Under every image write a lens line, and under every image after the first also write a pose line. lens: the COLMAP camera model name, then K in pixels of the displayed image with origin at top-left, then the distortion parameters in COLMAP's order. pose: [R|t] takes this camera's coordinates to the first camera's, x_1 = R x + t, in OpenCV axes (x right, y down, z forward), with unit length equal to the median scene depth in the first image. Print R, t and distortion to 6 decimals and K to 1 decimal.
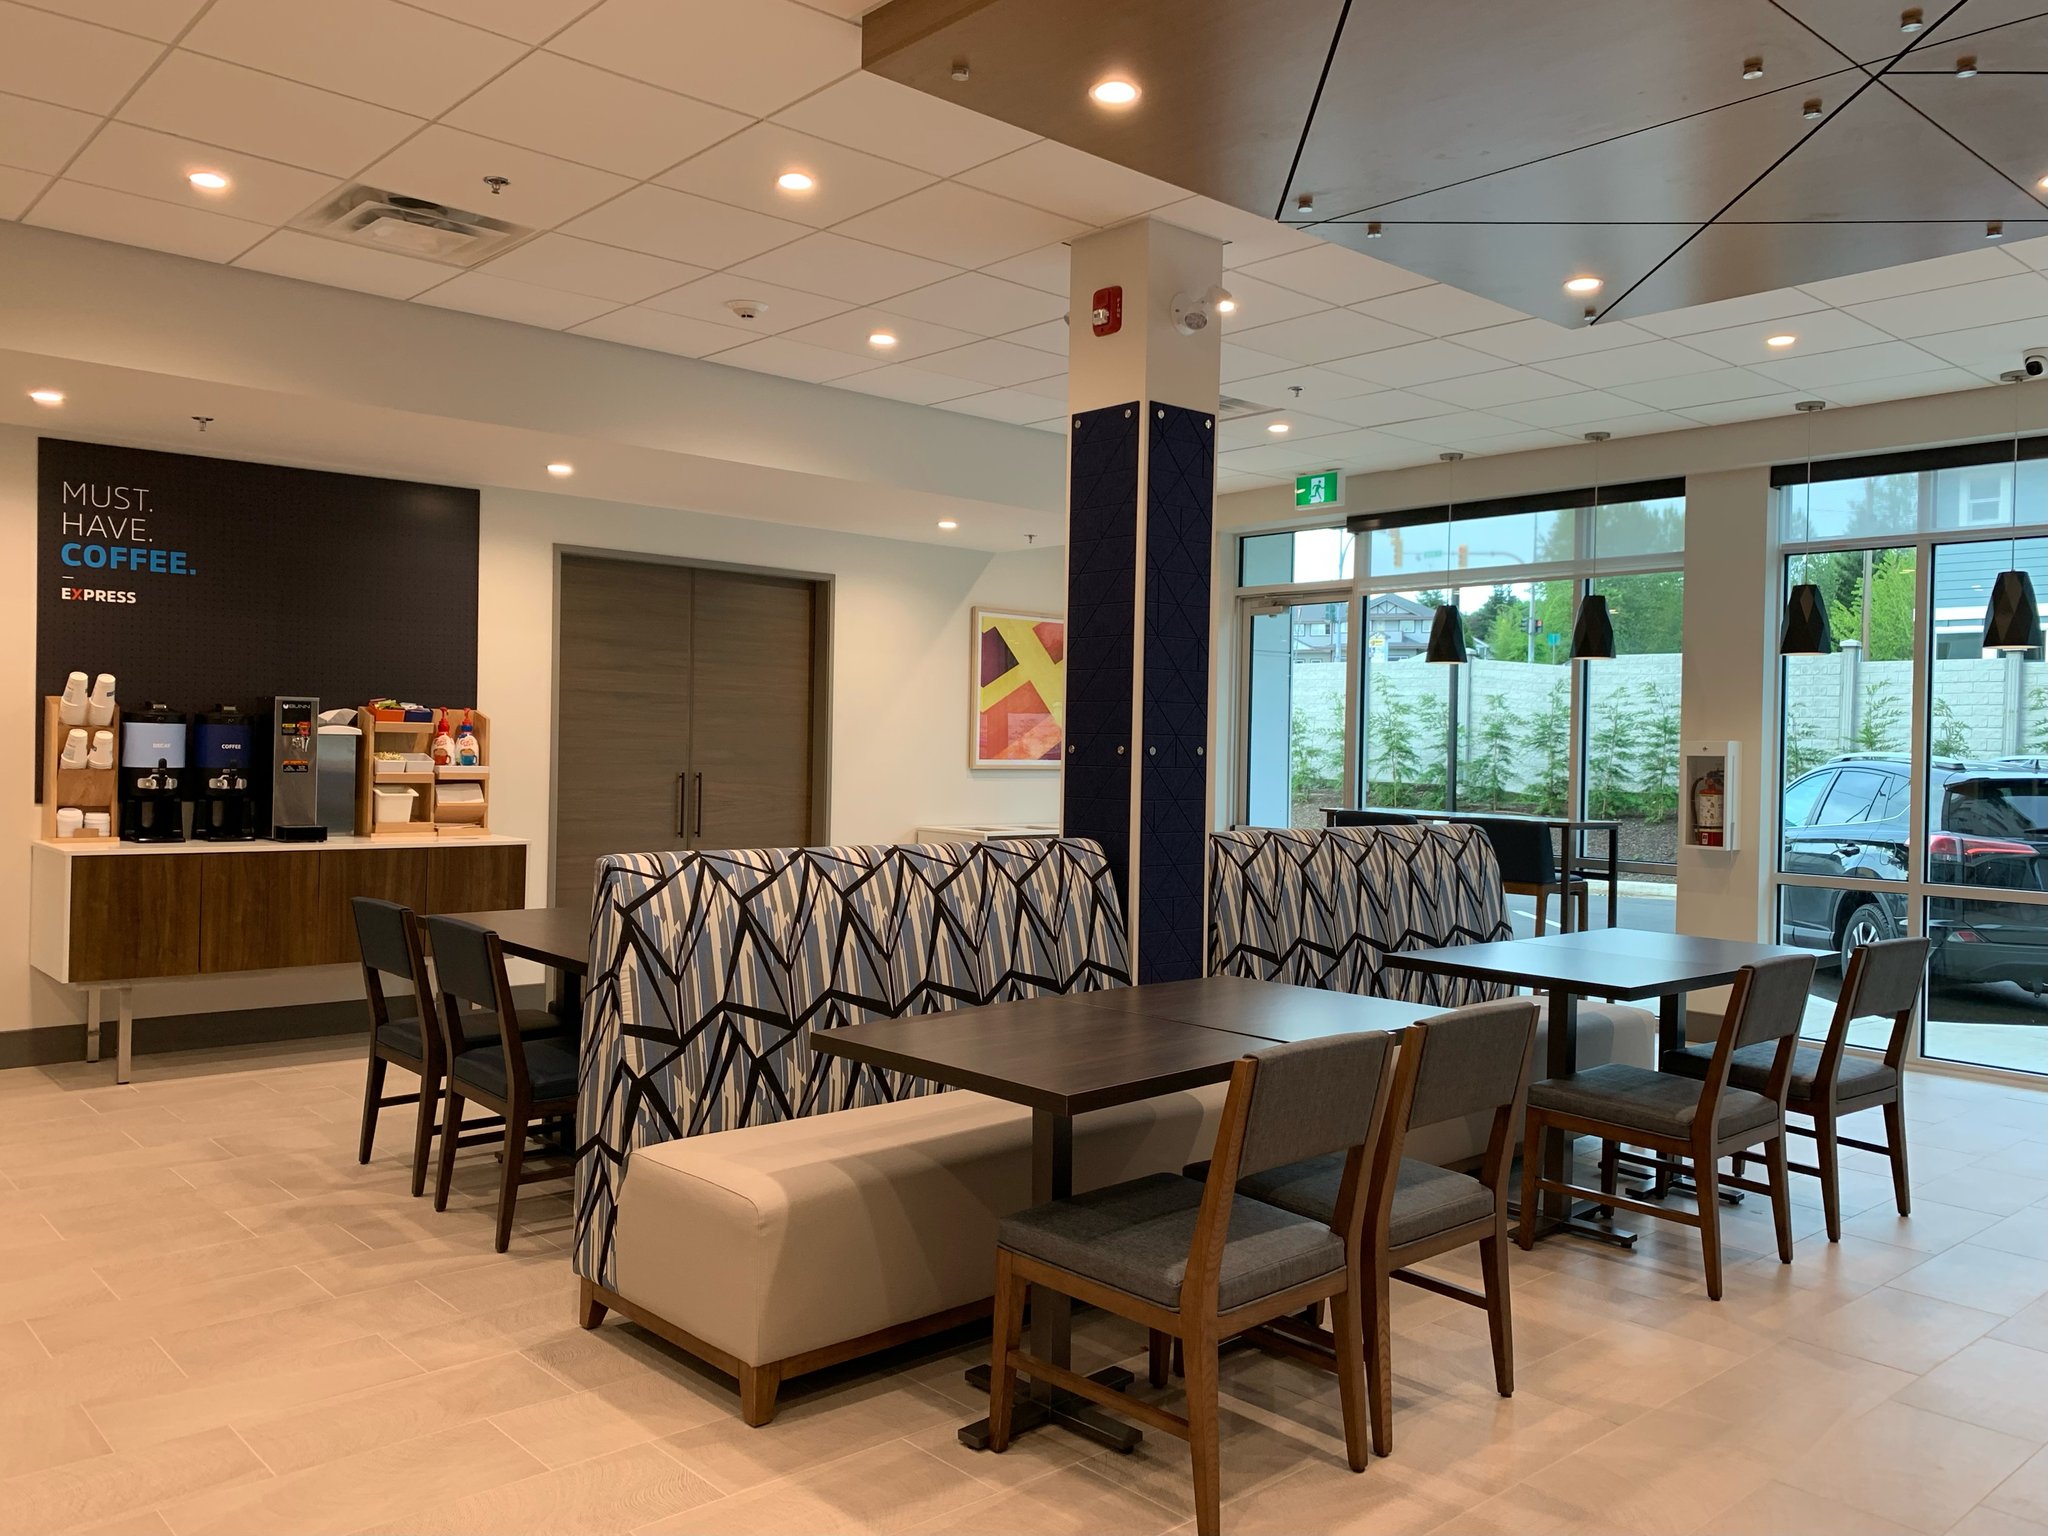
lens RADIAL K [[1561.0, 0, 1011.9], [0, 1561.0, 737.8], [0, 0, 1]] dist [0.002257, -0.007923]
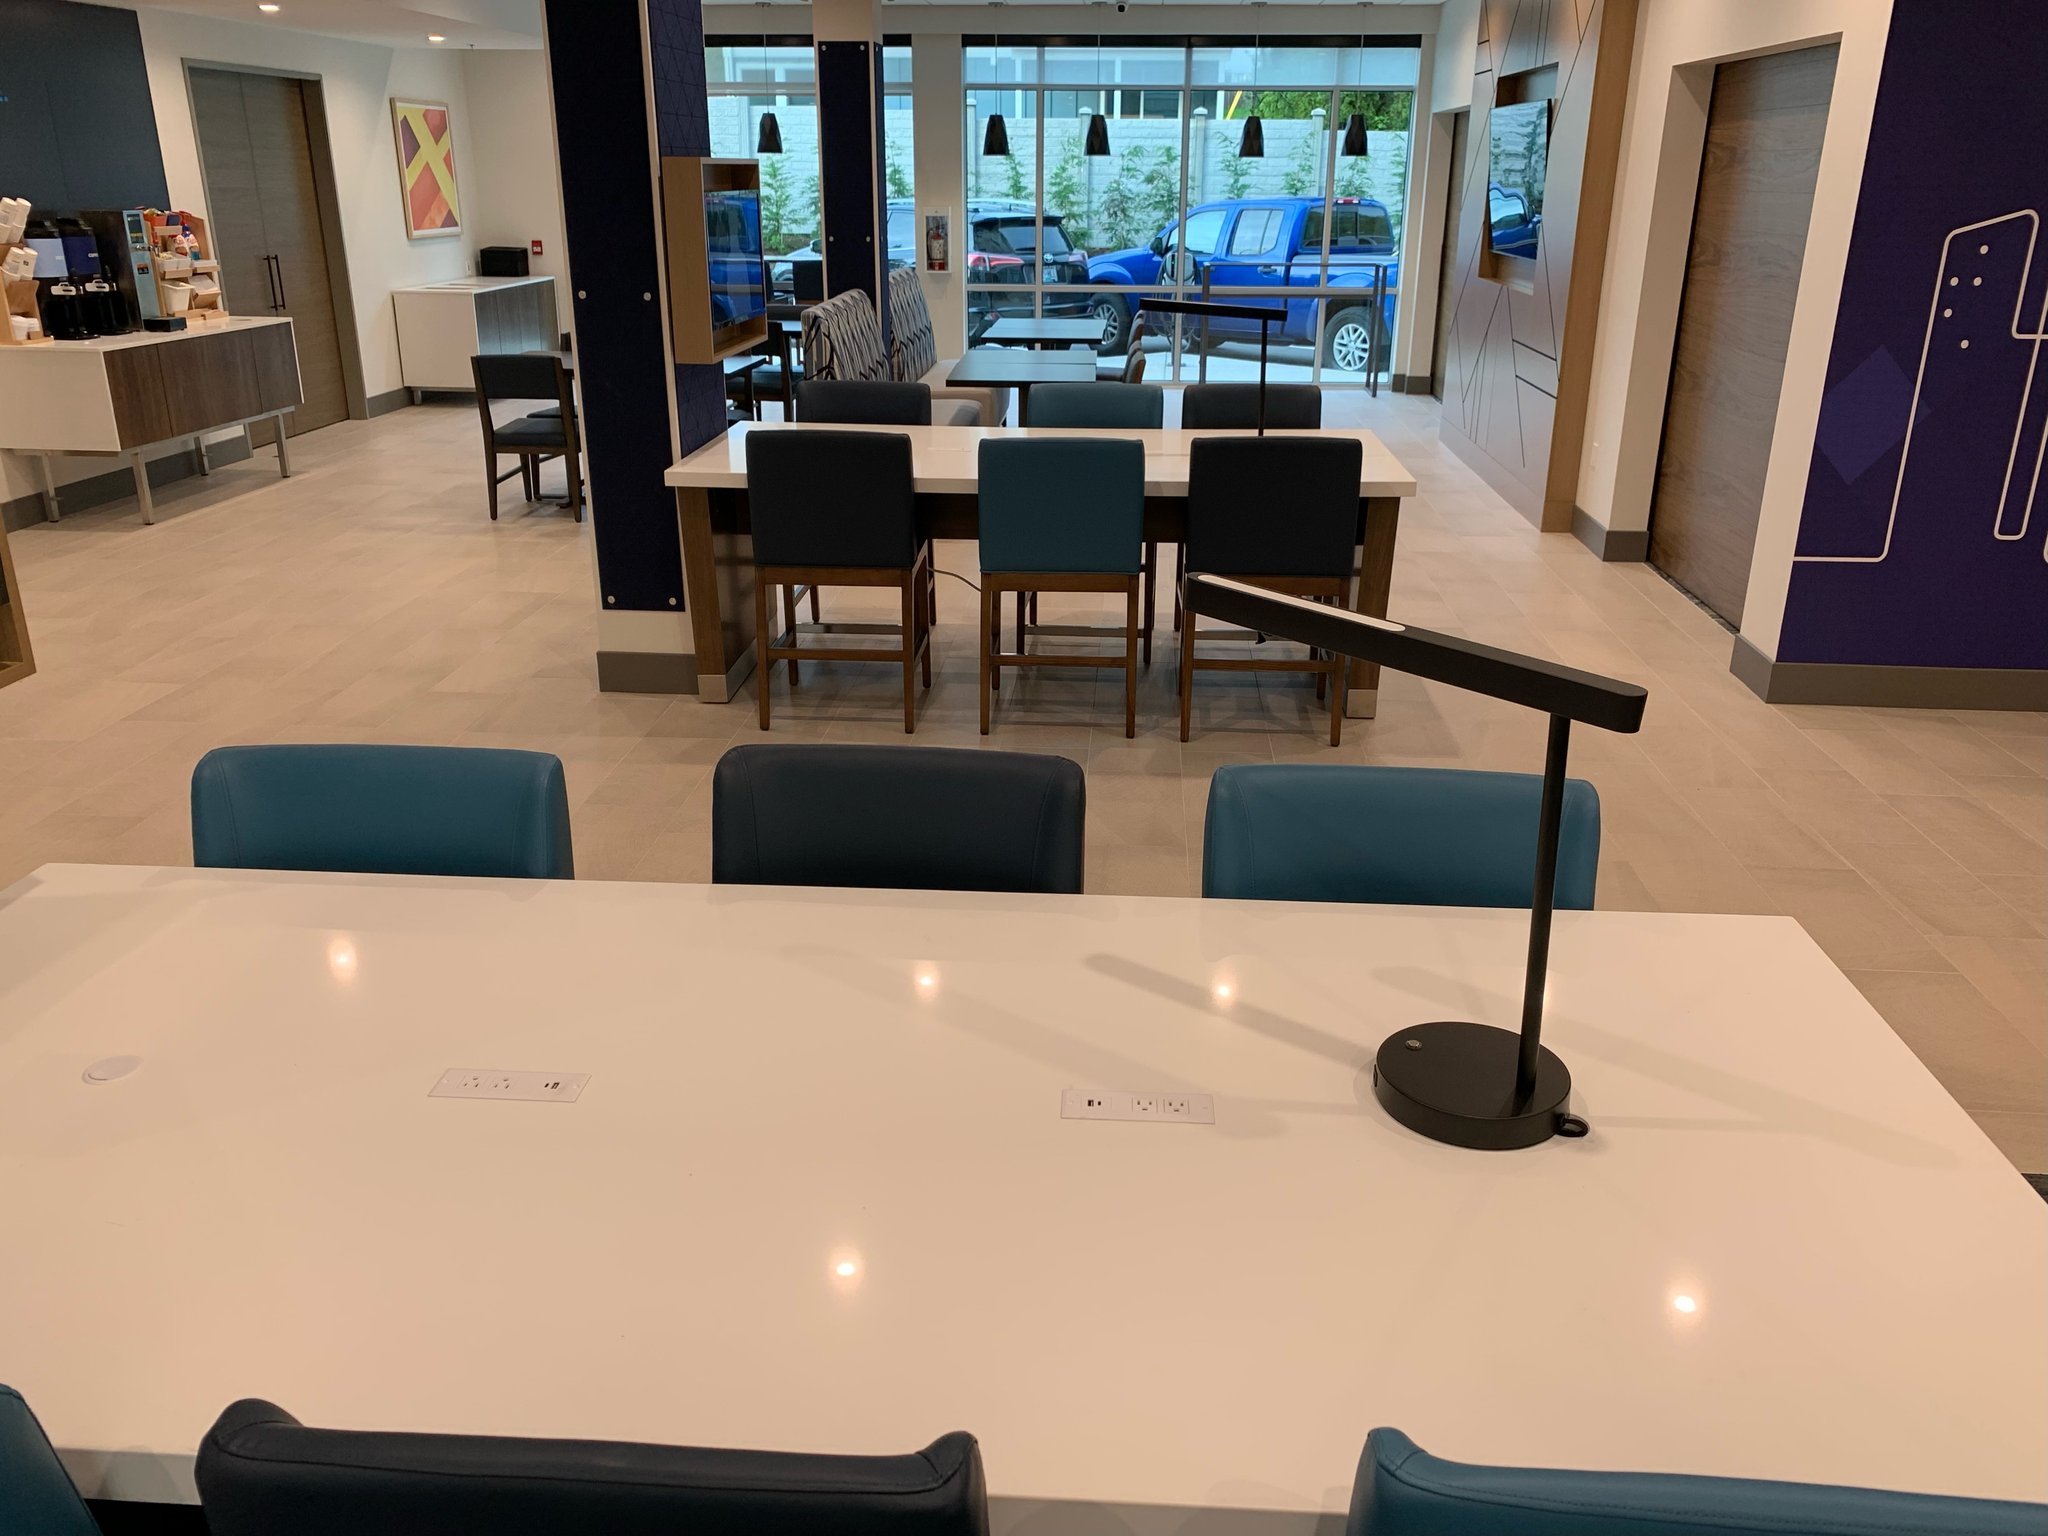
lens RADIAL K [[1561.0, 0, 1011.9], [0, 1561.0, 737.8], [0, 0, 1]] dist [0.002257, -0.007923]
pose [[0.718639, -0.251112, 0.648460, -0.753683], [0.004805, 0.934293, 0.356475, -0.063525], [-0.695366, -0.253061, 0.672626, -0.362380]]
